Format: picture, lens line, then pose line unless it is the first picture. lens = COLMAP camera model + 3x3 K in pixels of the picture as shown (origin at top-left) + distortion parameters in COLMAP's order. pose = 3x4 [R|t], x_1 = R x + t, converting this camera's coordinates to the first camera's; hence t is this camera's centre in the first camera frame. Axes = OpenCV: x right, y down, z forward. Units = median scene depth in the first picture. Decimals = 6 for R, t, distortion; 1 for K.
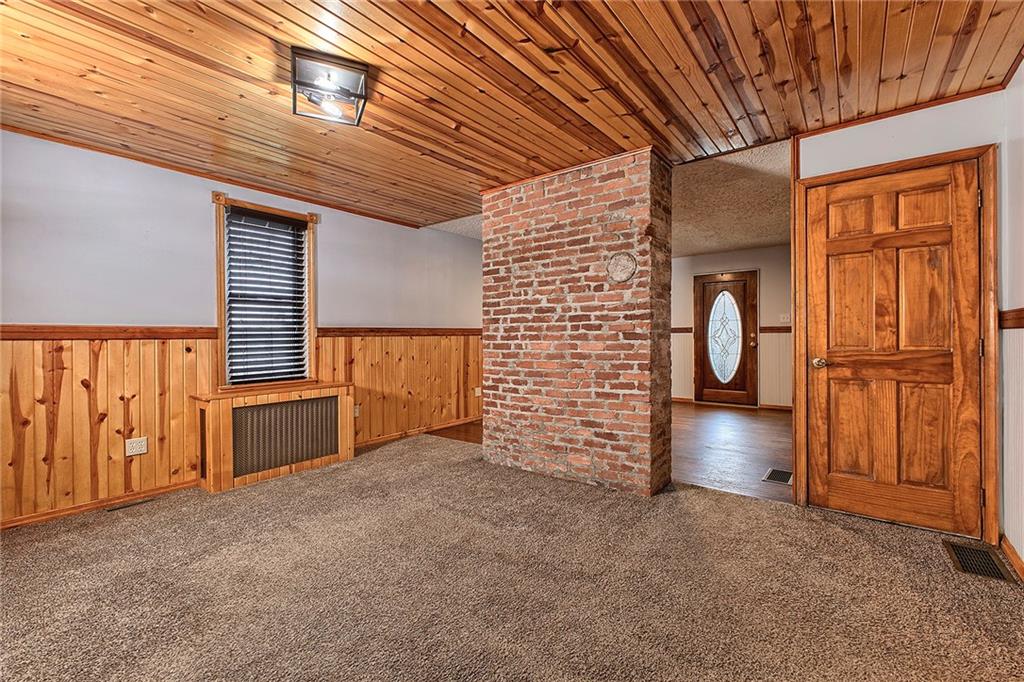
lens RADIAL K [[440.8, 0, 512.0], [0, 440.8, 338.0], [0, 0, 1]] dist [0.000659, 0.000115]
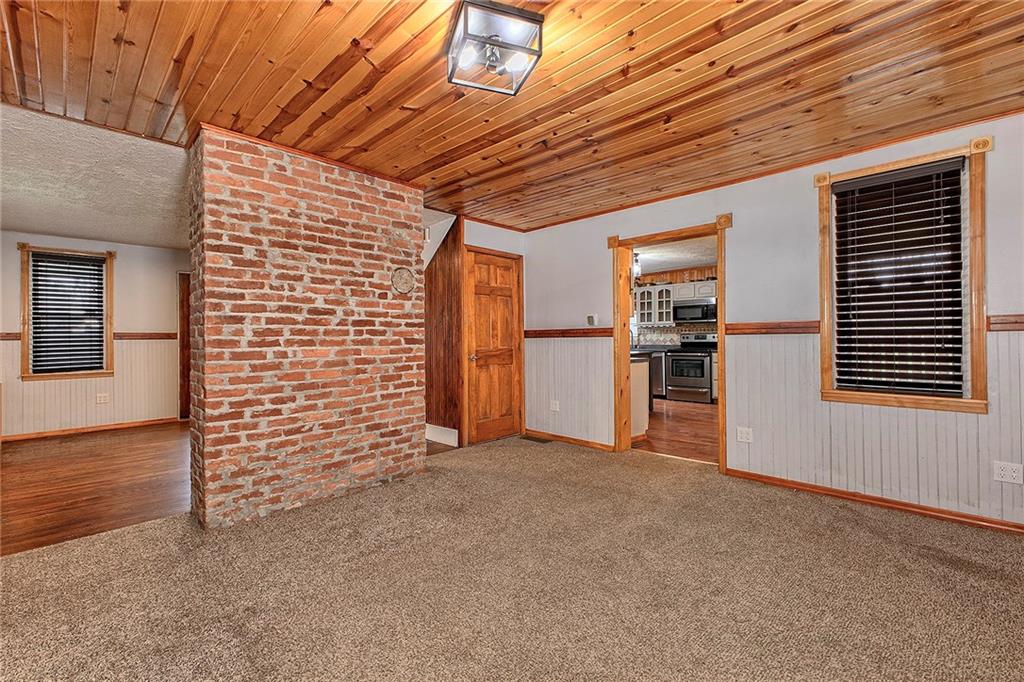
lens RADIAL K [[445.4, 0, 511.8], [0, 445.4, 337.2], [0, 0, 1]] dist [0.001395, 0.000176]
pose [[0.110552, 0.011451, 0.993804, -0.778196], [0.009948, 0.999871, -0.012627, 0.002639], [-0.993821, 0.011282, 0.110424, 0.540077]]
